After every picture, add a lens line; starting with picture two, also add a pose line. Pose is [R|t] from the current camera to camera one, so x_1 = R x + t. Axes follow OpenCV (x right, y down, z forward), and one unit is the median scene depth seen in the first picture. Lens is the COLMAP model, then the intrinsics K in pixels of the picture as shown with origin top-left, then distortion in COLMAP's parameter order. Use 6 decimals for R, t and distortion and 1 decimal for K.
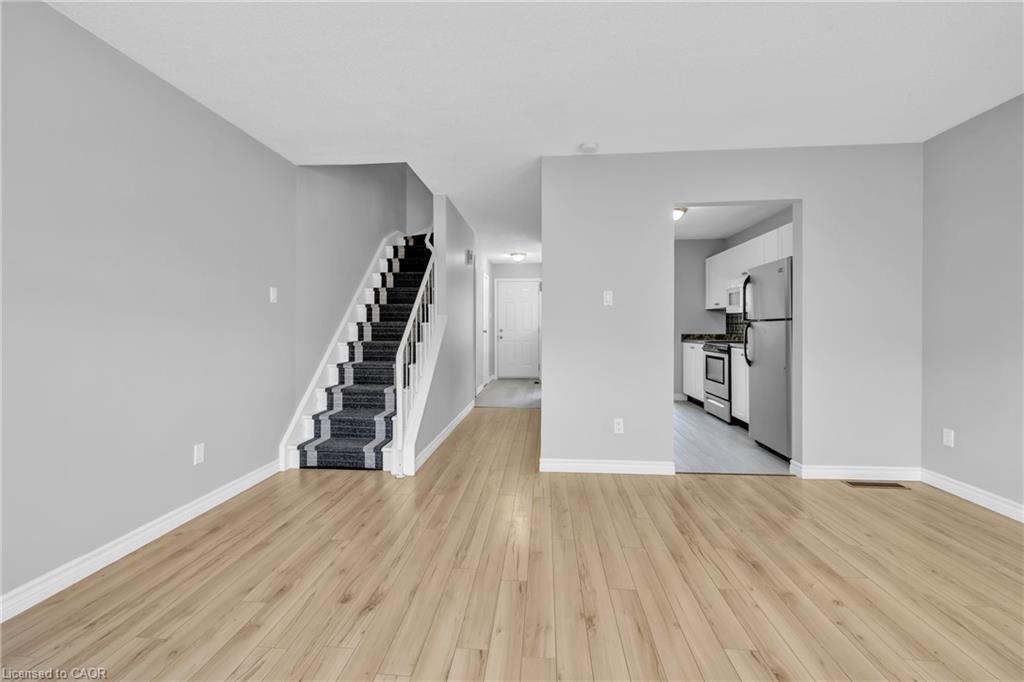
lens RADIAL K [[437.6, 0, 512.0], [0, 437.6, 341.0], [0, 0, 1]] dist [-0.000850, -0.000016]
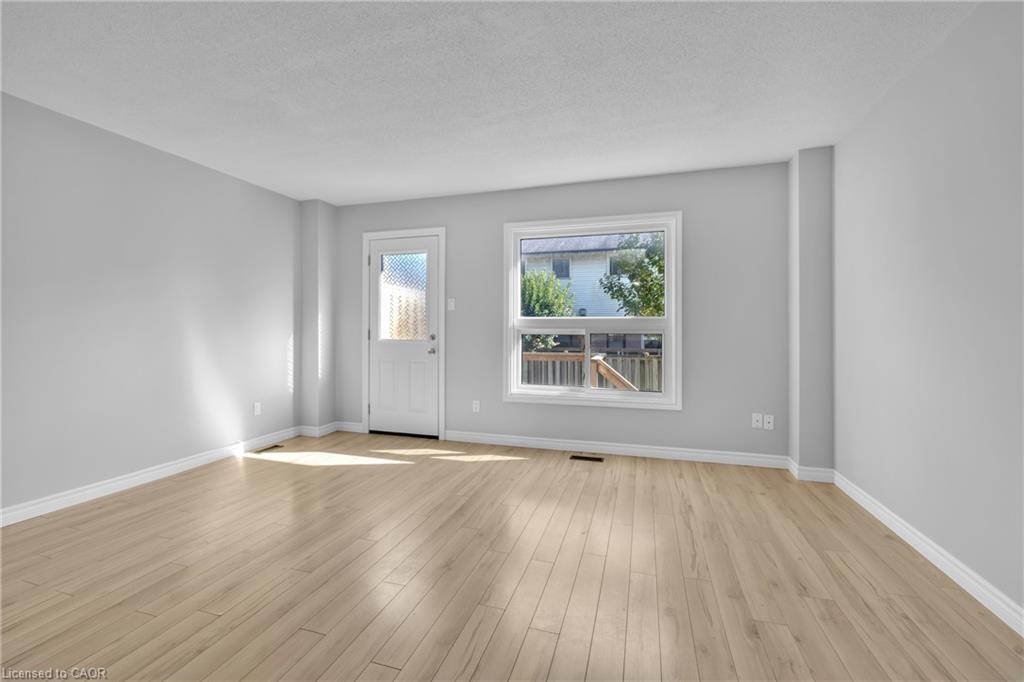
lens RADIAL K [[437.6, 0, 512.0], [0, 437.6, 341.0], [0, 0, 1]] dist [-0.000850, -0.000016]
pose [[-0.976135, -0.006872, 0.217056, -0.258959], [0.005078, 0.998504, 0.054446, -0.061811], [-0.217106, 0.054249, -0.974639, 2.073389]]
